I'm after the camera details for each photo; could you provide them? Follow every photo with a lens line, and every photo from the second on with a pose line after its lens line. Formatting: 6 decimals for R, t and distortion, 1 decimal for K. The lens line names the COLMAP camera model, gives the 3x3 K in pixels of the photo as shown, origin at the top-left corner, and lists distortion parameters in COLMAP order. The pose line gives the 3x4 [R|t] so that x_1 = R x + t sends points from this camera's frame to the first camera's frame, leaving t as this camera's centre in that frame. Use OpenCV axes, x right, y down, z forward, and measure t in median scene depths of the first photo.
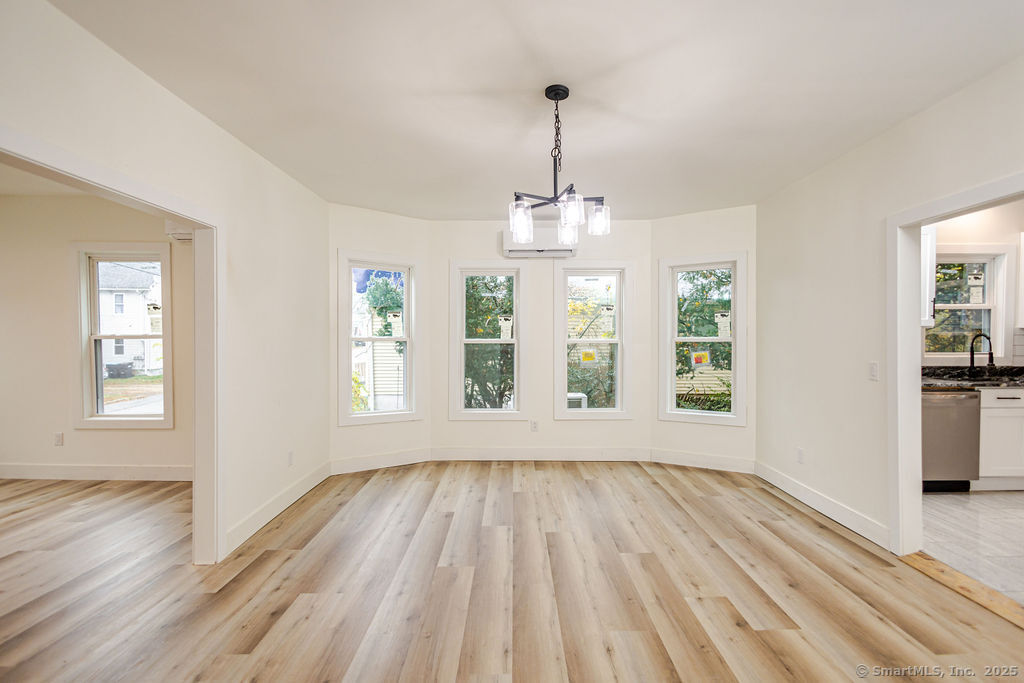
lens RADIAL K [[478.6, 0, 510.9], [0, 478.6, 339.8], [0, 0, 1]] dist [-0.000053, 0.000094]
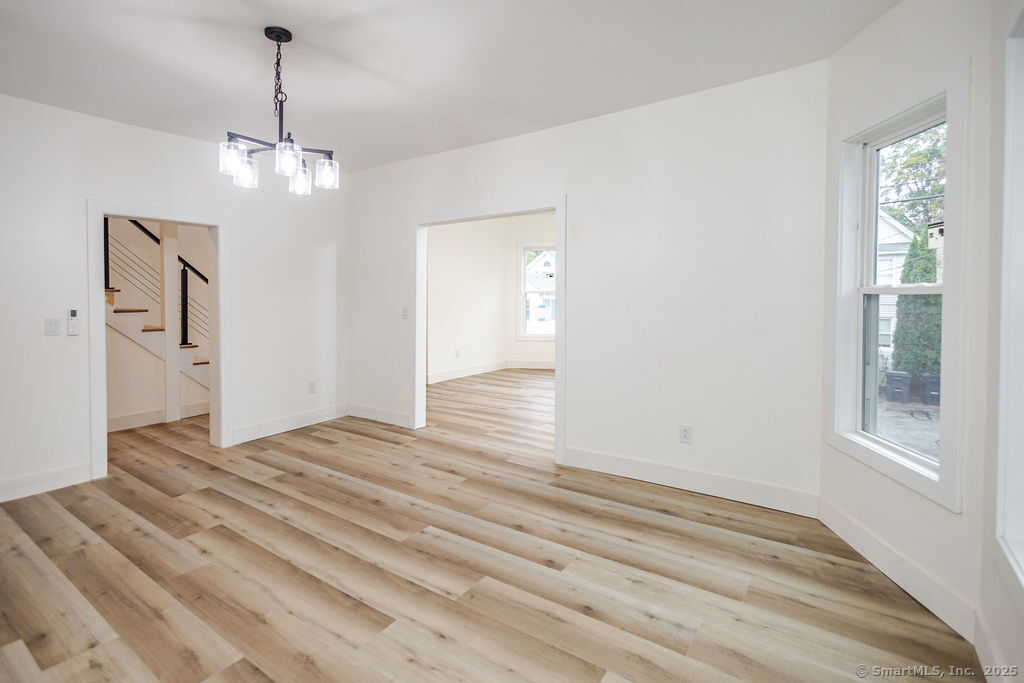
lens RADIAL K [[484.2, 0, 517.1], [0, 484.2, 342.4], [0, 0, 1]] dist [0.007640, -0.001480]
pose [[-0.567611, 0.081326, -0.819270, 0.551402], [0.001505, 0.995210, 0.097749, 0.008248], [0.823295, 0.054250, -0.565015, 1.777470]]
